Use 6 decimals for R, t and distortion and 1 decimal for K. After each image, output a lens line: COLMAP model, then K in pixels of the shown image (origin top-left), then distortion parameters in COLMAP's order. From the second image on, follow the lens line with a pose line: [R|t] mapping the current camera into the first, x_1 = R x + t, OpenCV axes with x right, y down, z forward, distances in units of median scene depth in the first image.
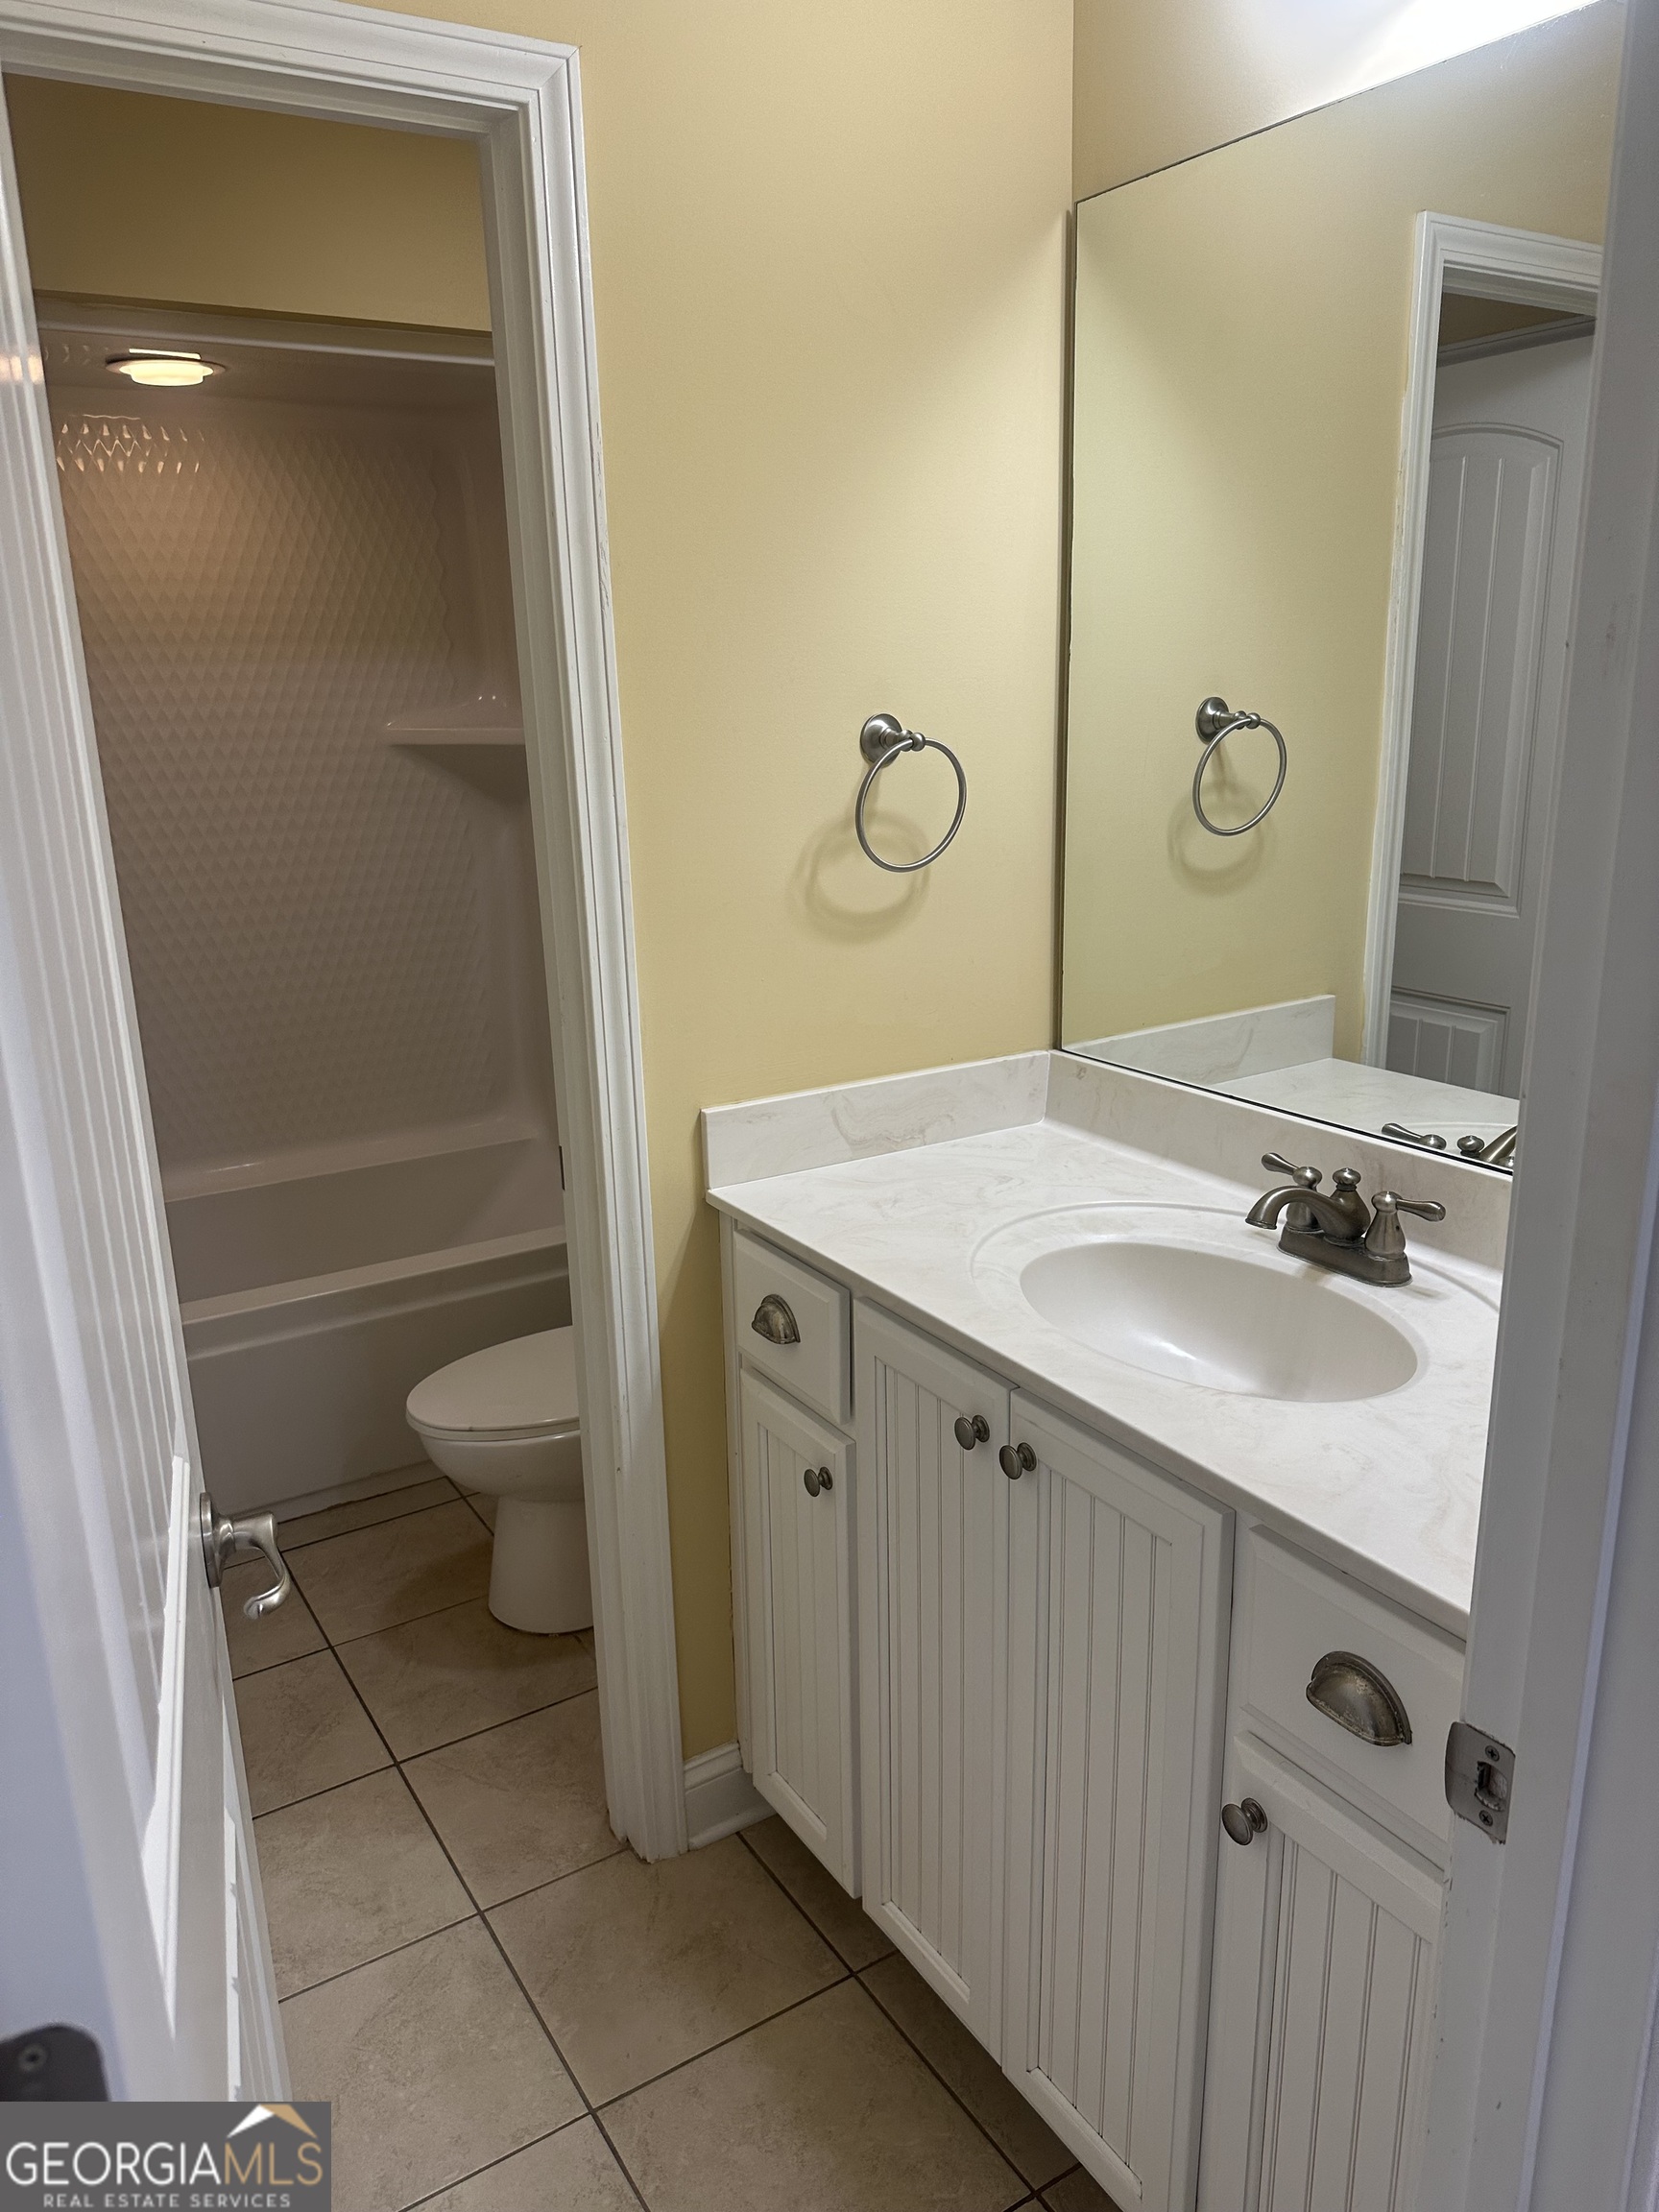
lens RADIAL K [[1544.8, 0, 850.4], [0, 1544.8, 1095.5], [0, 0, 1]] dist [0.047176, -0.068699]
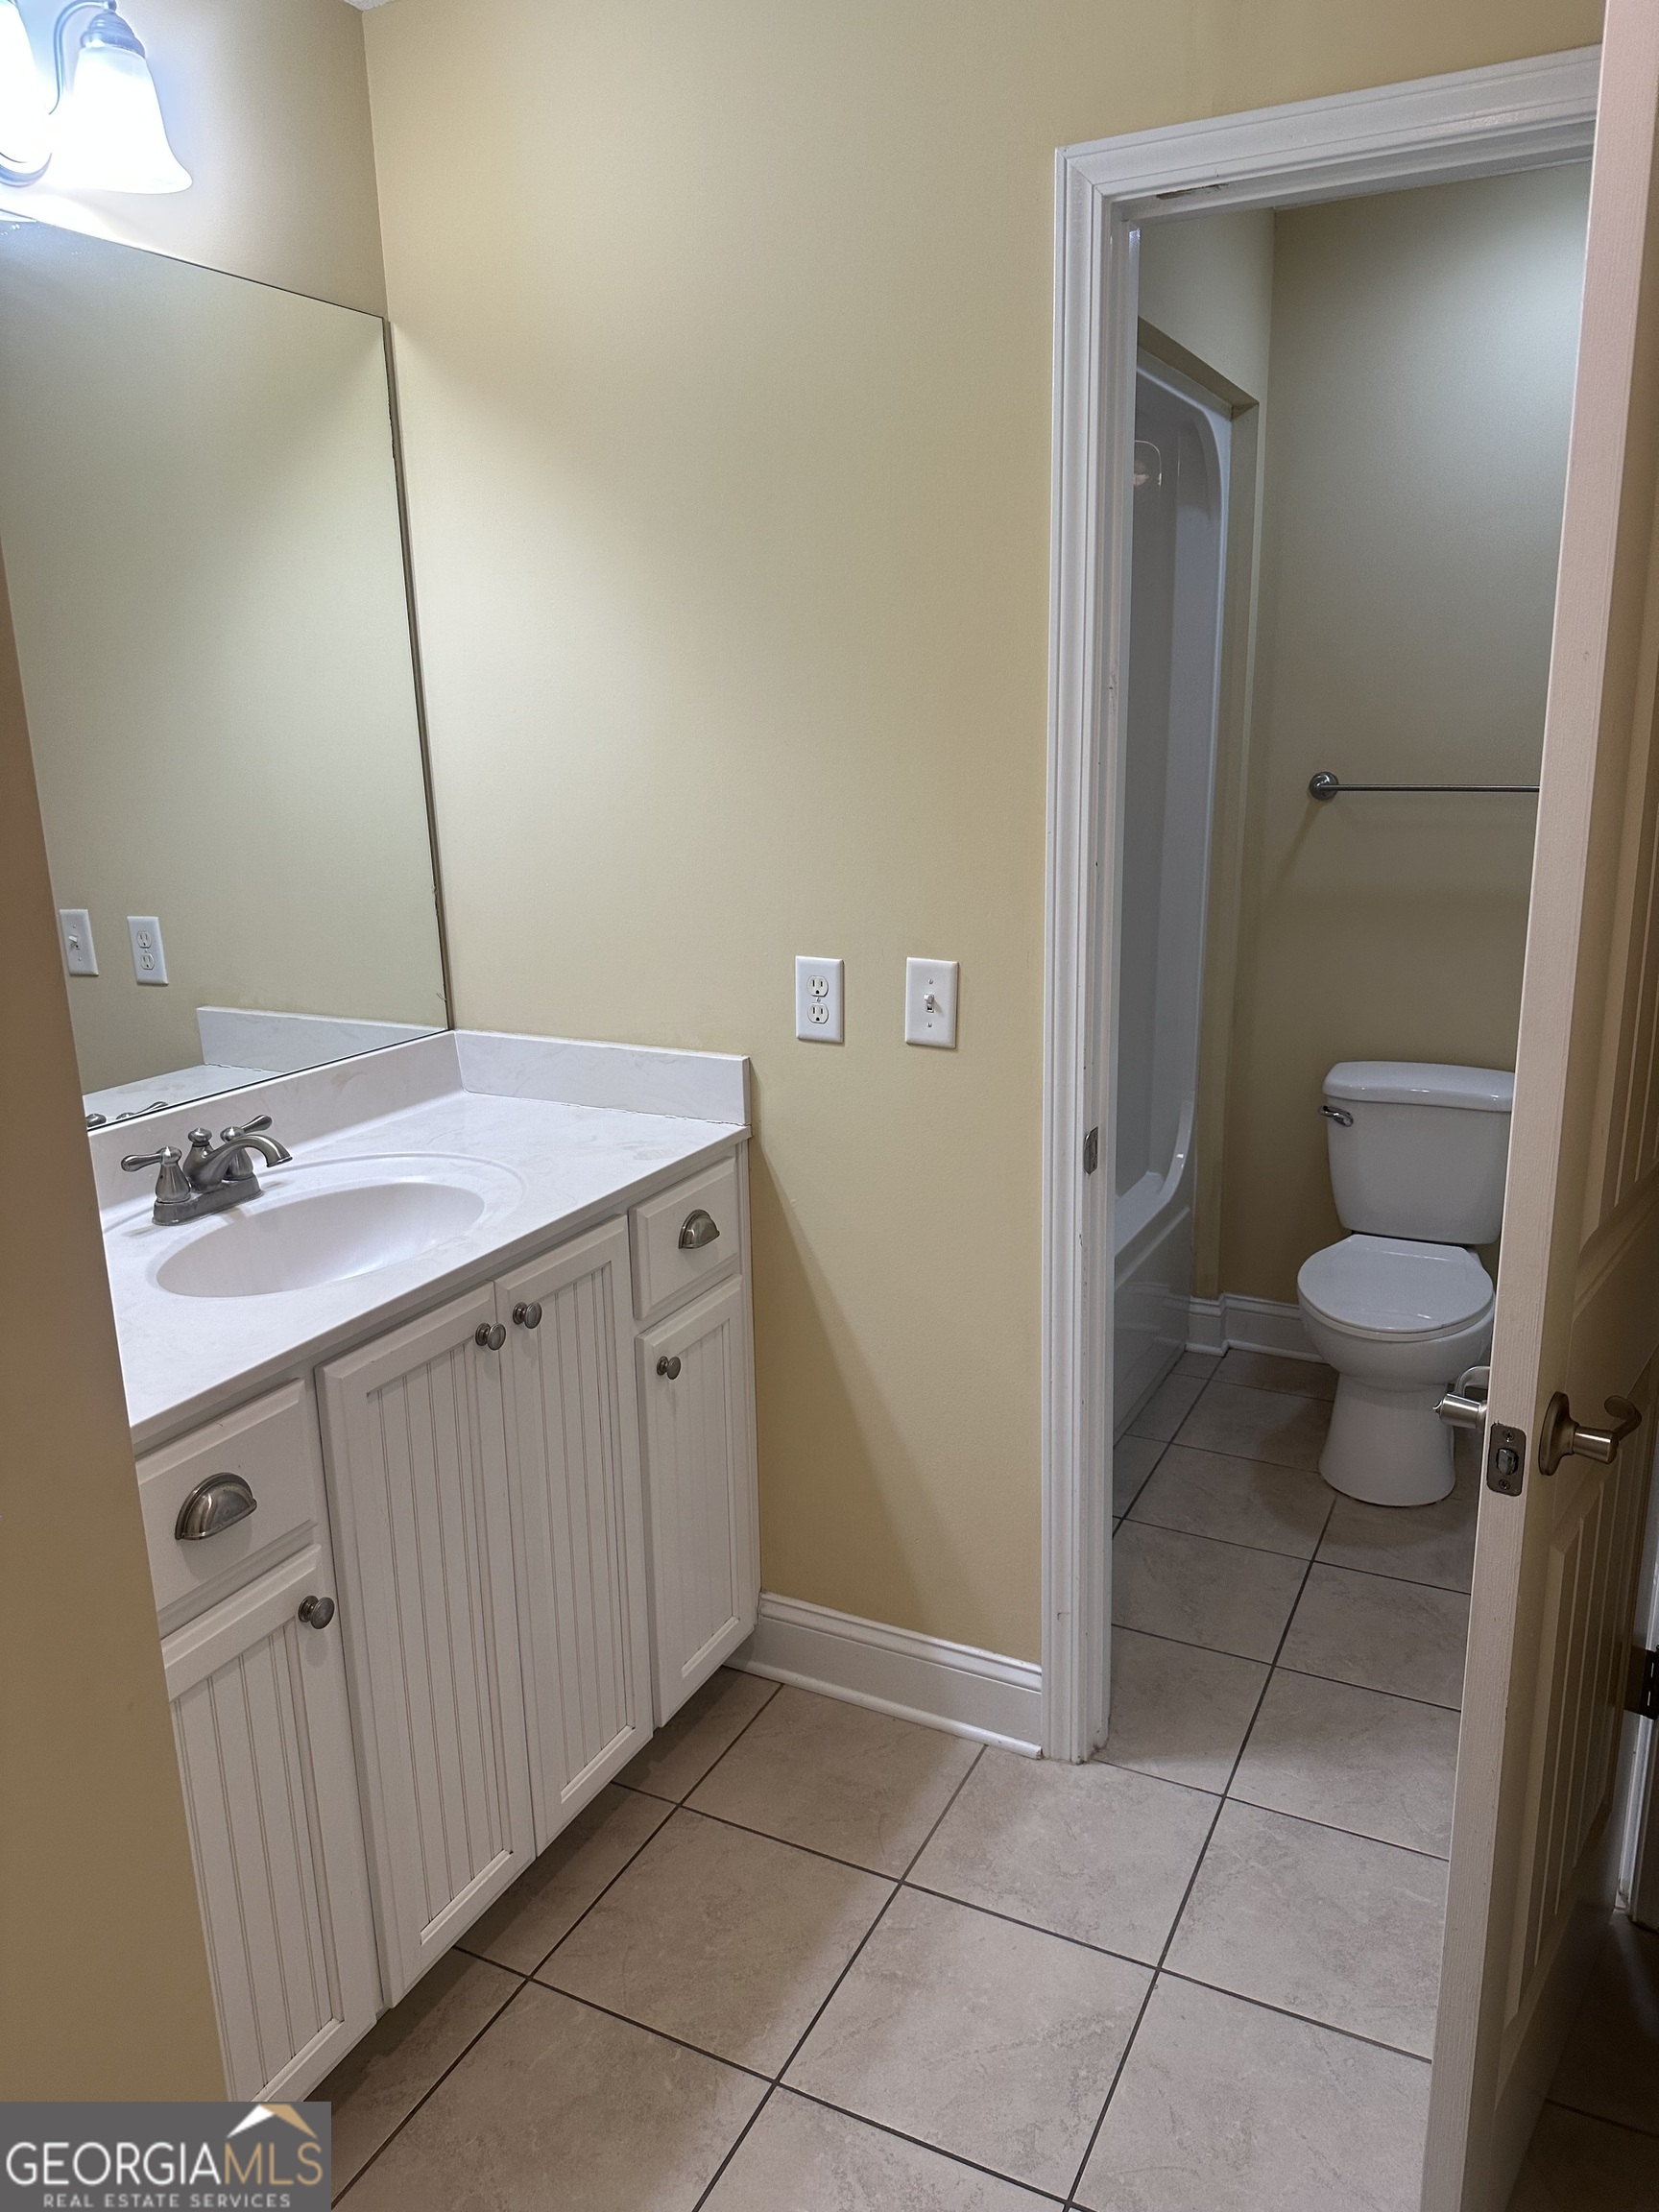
lens RADIAL K [[1544.8, 0, 830.2], [0, 1544.8, 1100.2], [0, 0, 1]] dist [0.047176, -0.068699]
pose [[-0.493723, -0.196955, 0.847022, -0.942154], [0.247628, 0.901850, 0.354044, -0.279027], [-0.833618, 0.384546, -0.396492, 1.089912]]
